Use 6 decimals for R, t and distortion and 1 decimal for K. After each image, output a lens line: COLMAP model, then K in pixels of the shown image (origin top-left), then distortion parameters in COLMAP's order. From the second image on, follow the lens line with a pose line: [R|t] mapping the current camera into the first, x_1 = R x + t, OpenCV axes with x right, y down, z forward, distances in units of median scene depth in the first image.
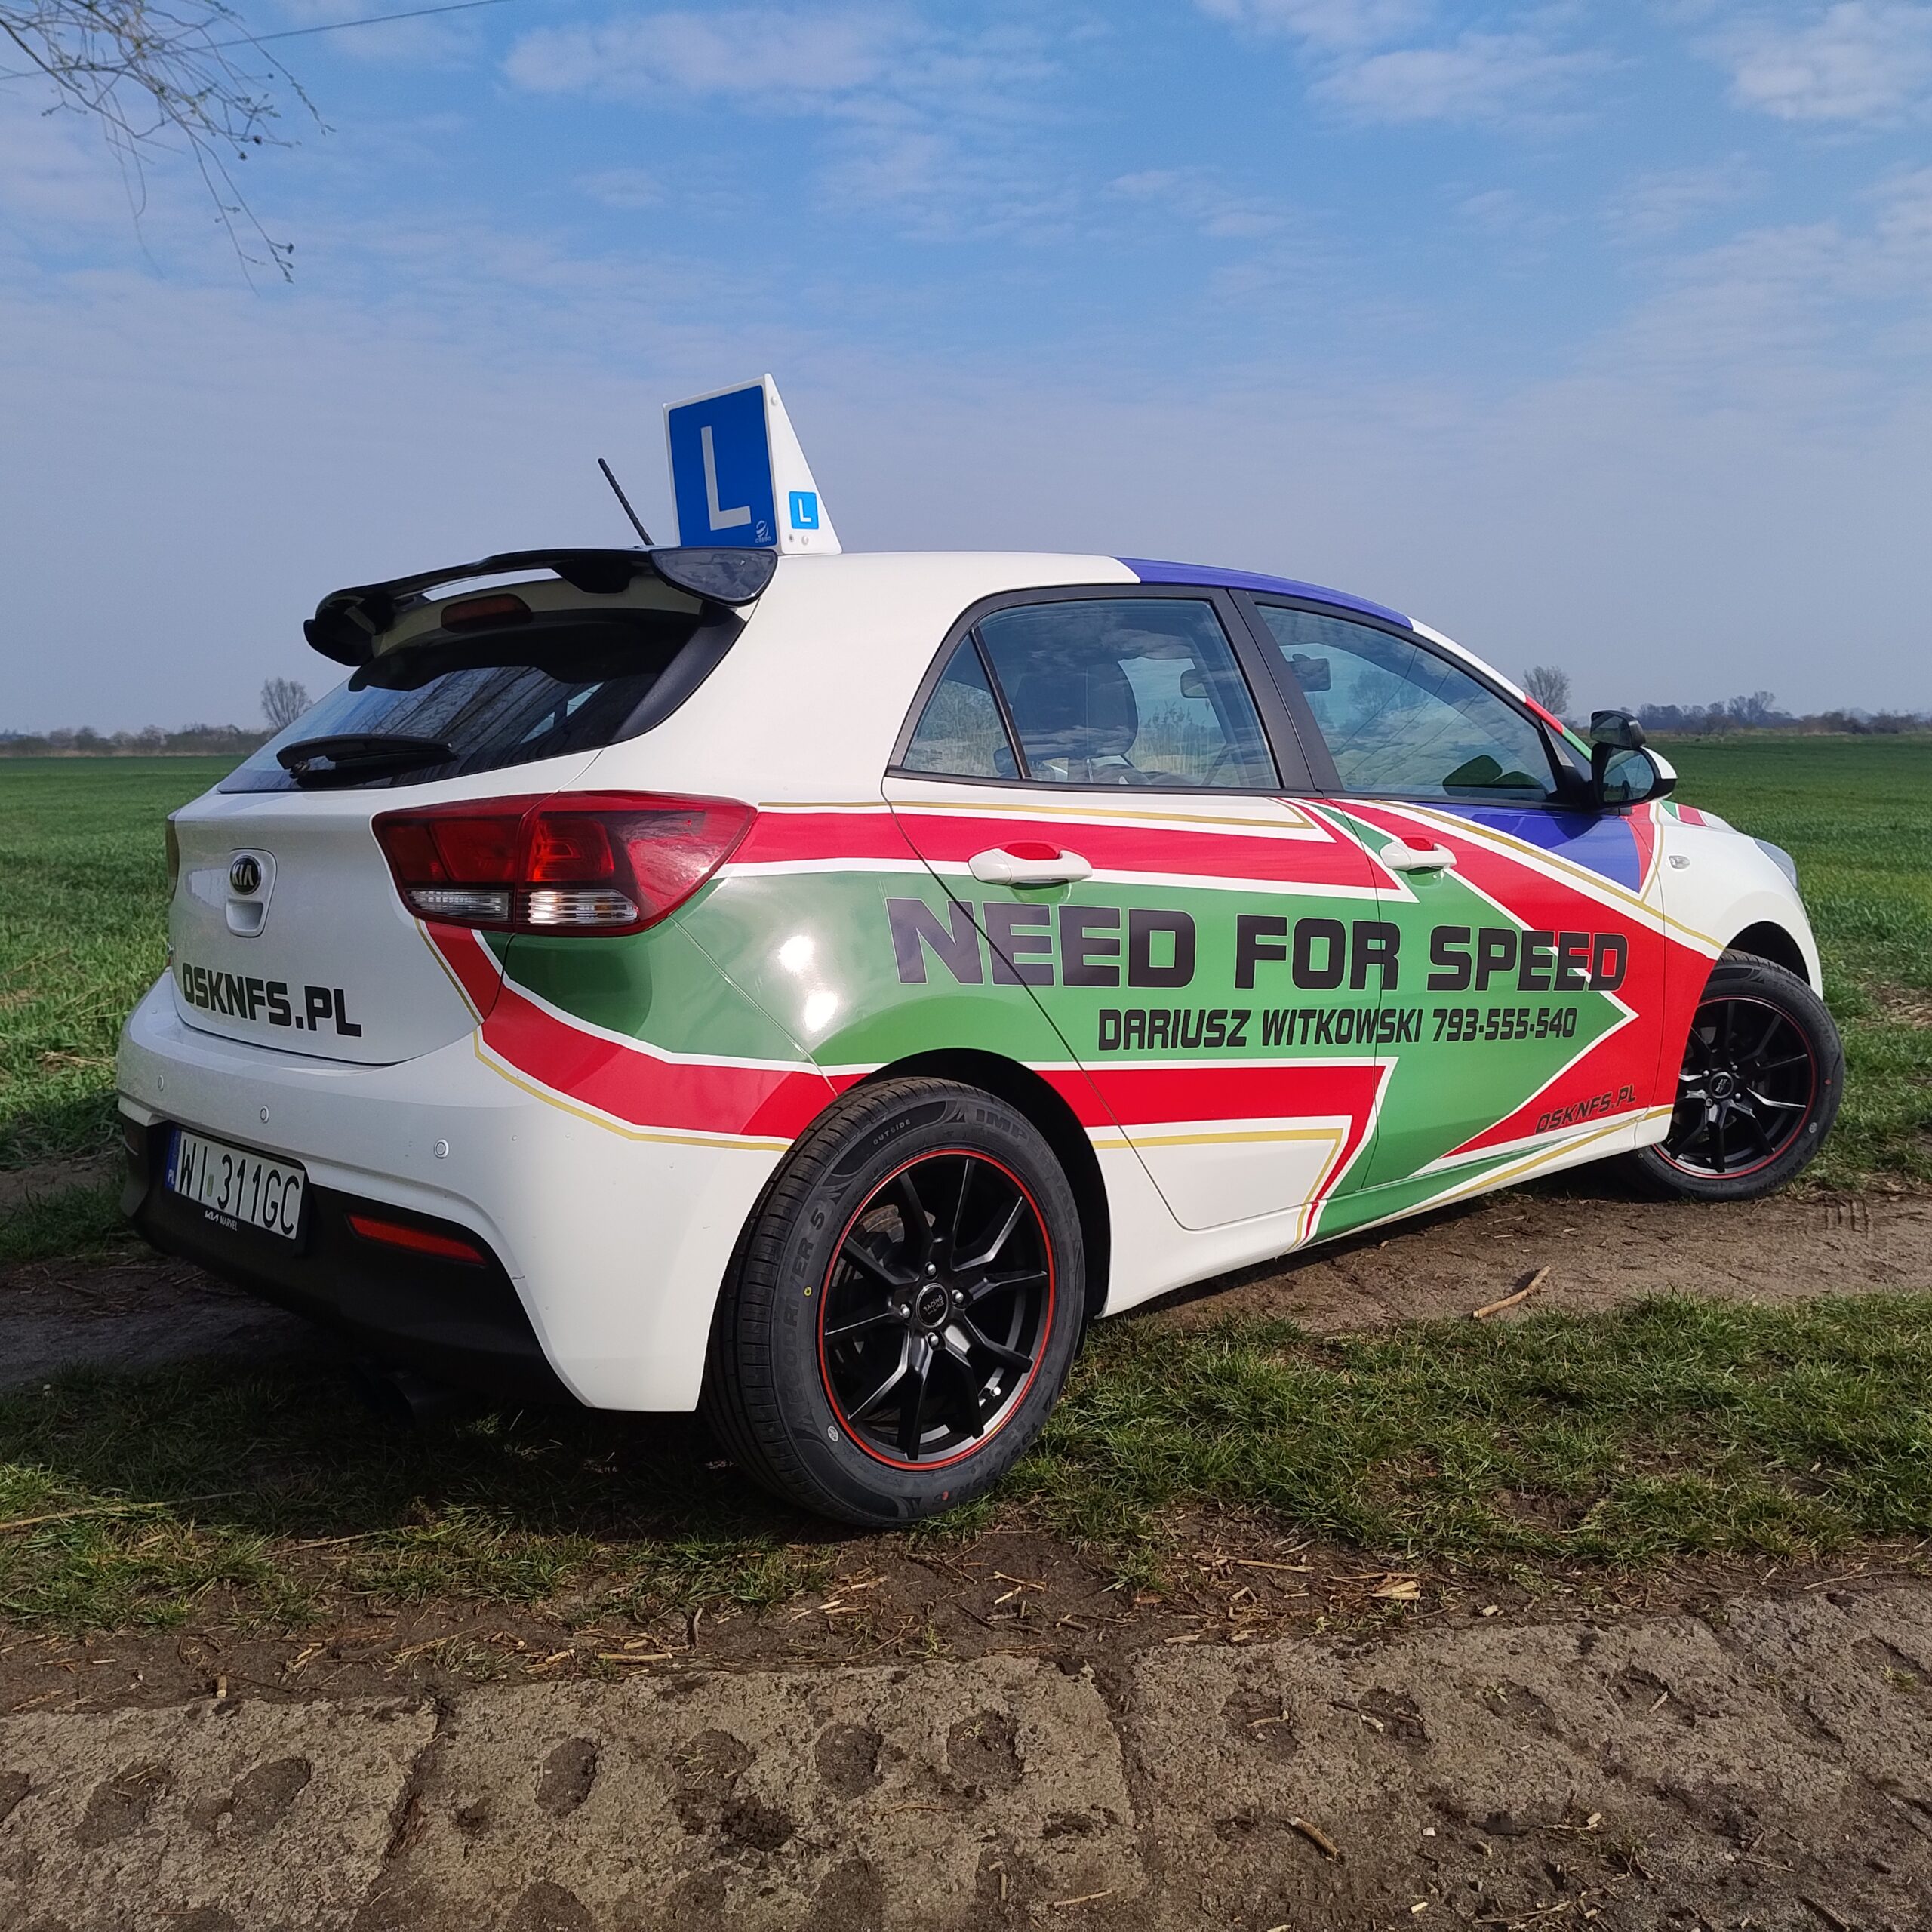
lens RADIAL K [[1756.9, 0, 979.4], [0, 1756.9, 935.6], [0, 0, 1]] dist [0.068502, -0.089464]
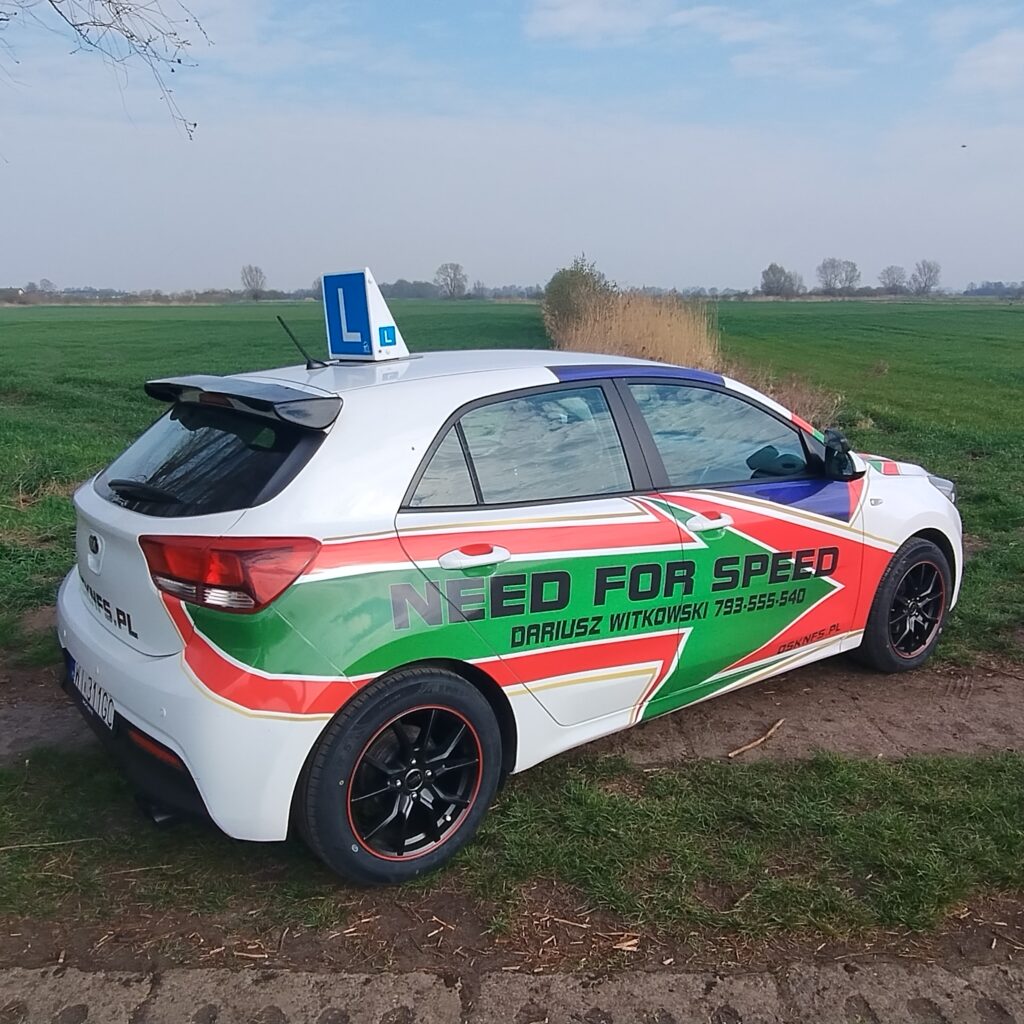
lens RADIAL K [[914.0, 0, 512.0], [0, 914.0, 512.0], [0, 0, 1]] dist [0.000387, -0.003594]
pose [[0.994393, 0.036980, -0.099074, 0.170384], [-0.024822, 0.992311, 0.121253, -0.214403], [0.102797, -0.118113, 0.987665, 0.018075]]
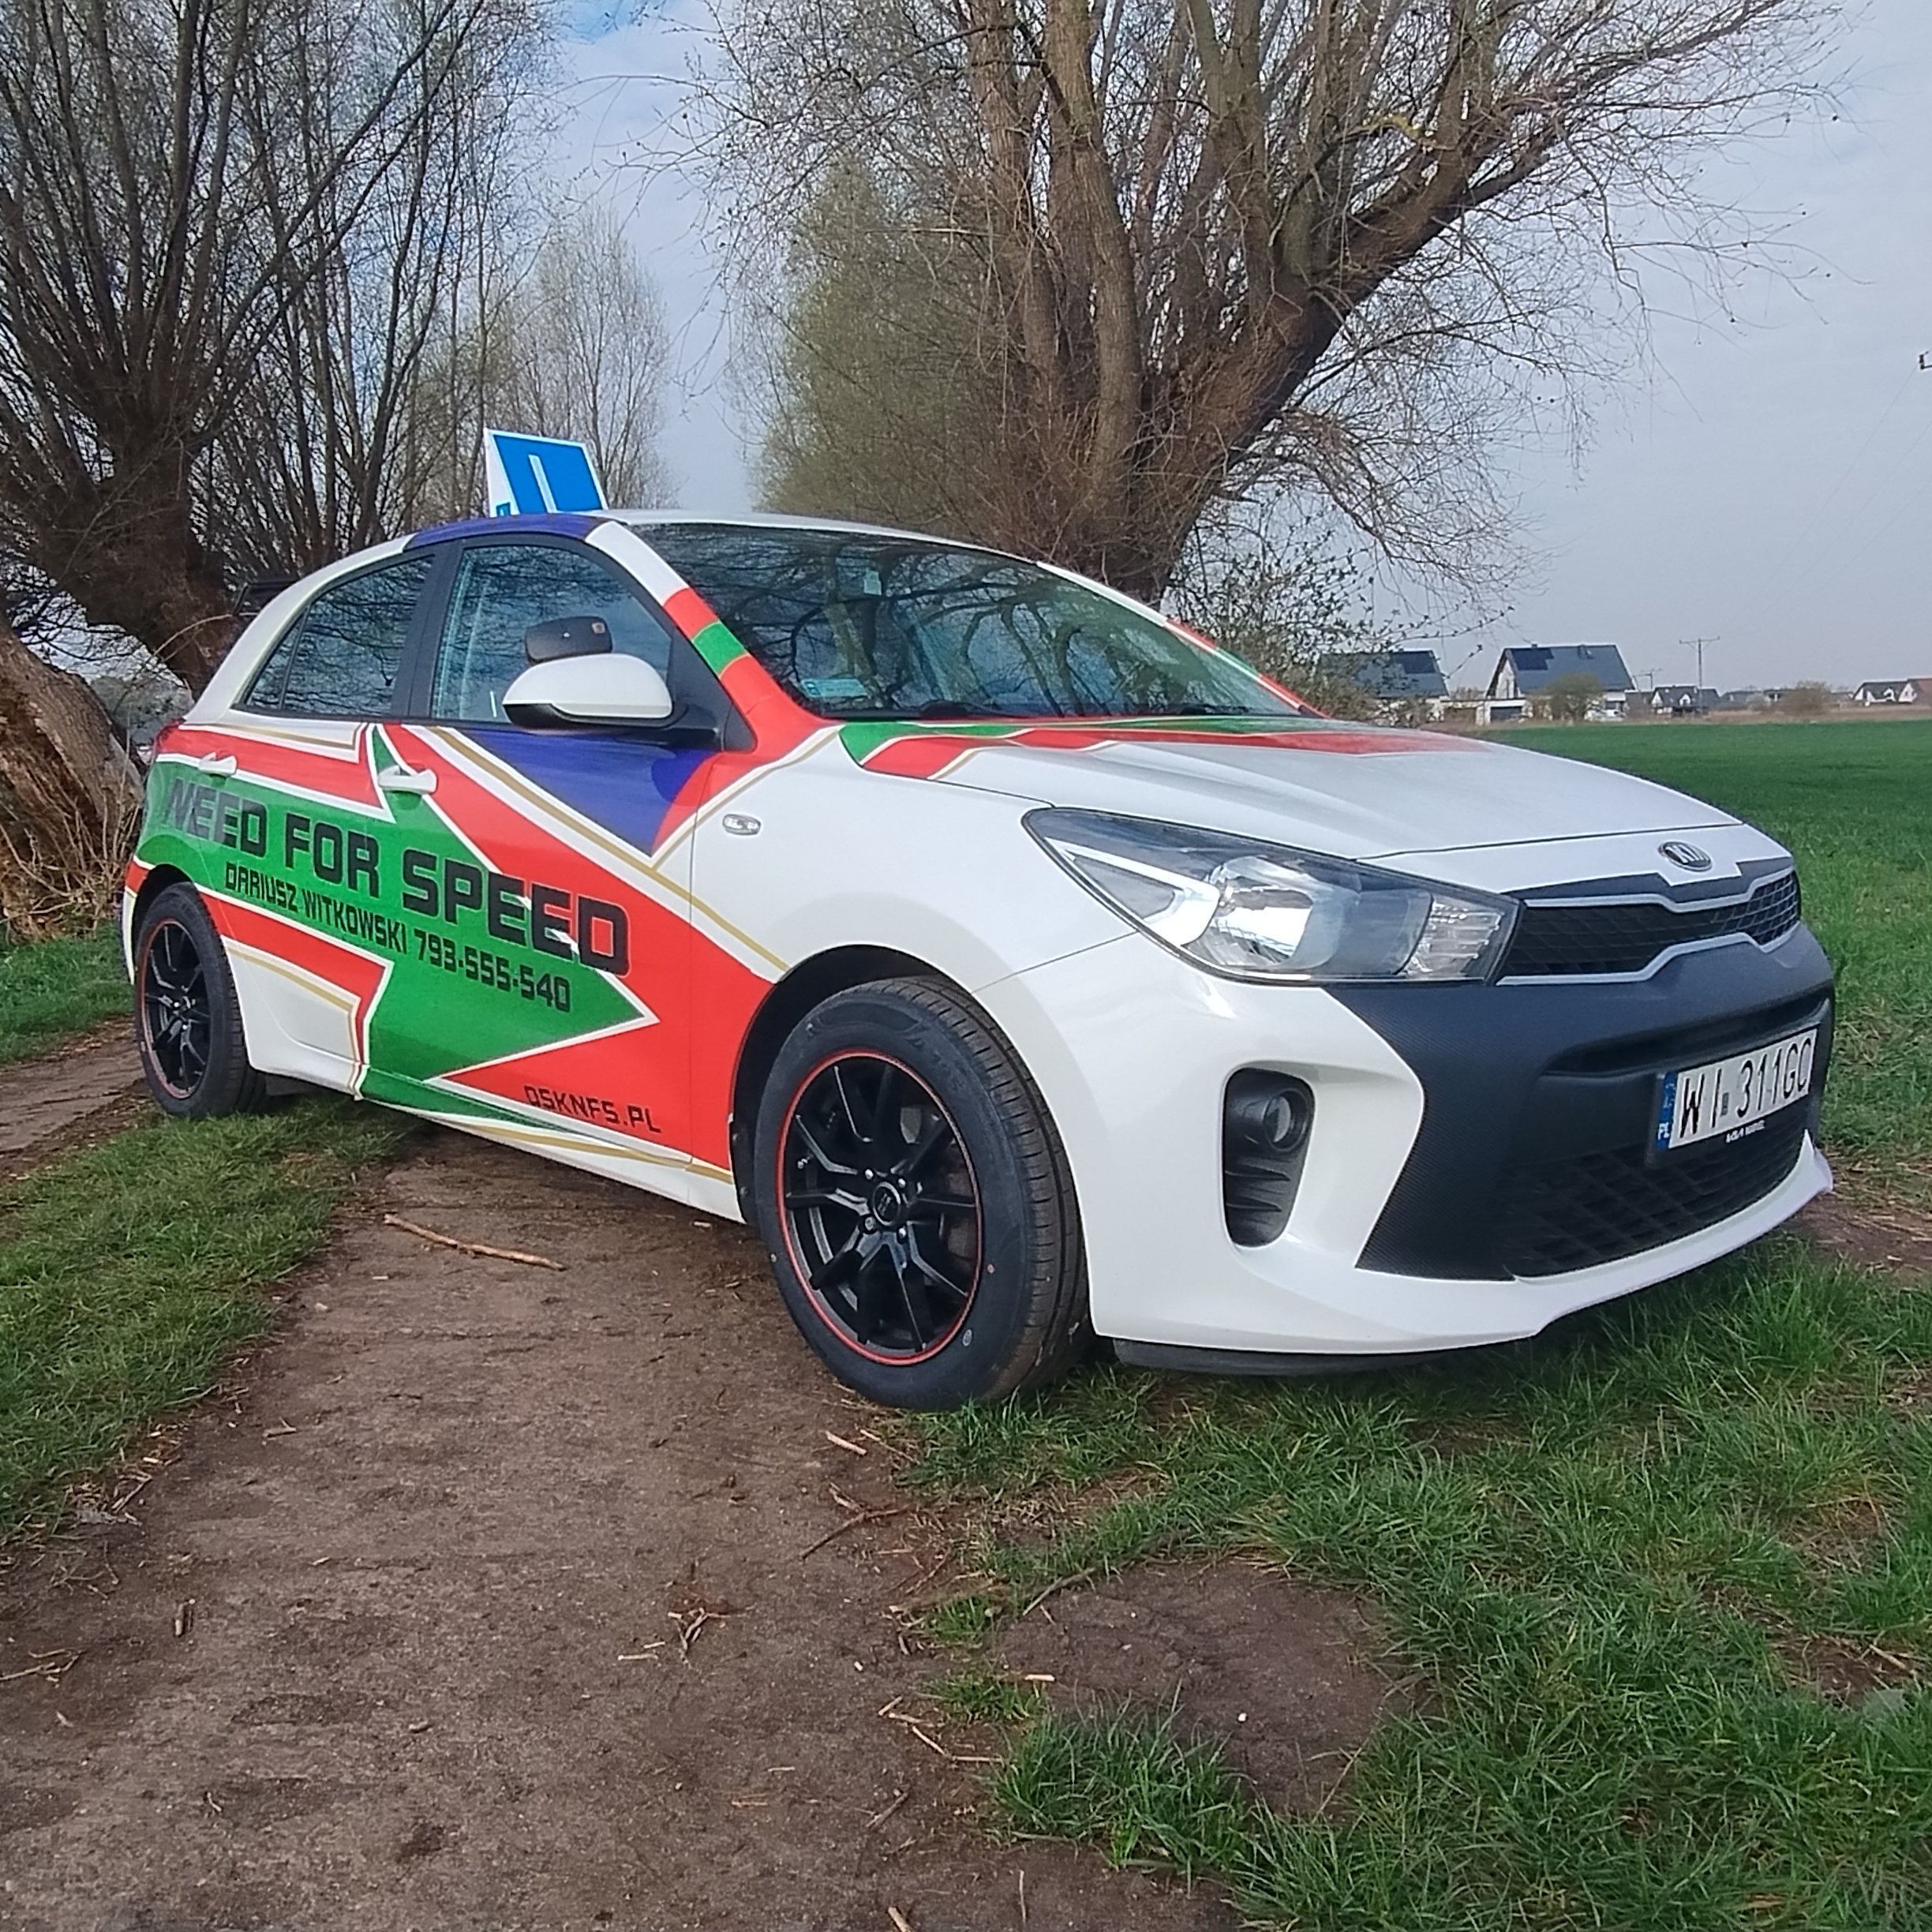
lens RADIAL K [[1734.4, 0, 967.0], [0, 1734.4, 954.9], [0, 0, 1]] dist [0.000174, -0.010186]
pose [[0.019841, 0.135324, -0.990603, 1.645461], [-0.082494, 0.987641, 0.133267, -0.136564], [0.996394, 0.079075, 0.030759, 1.659996]]
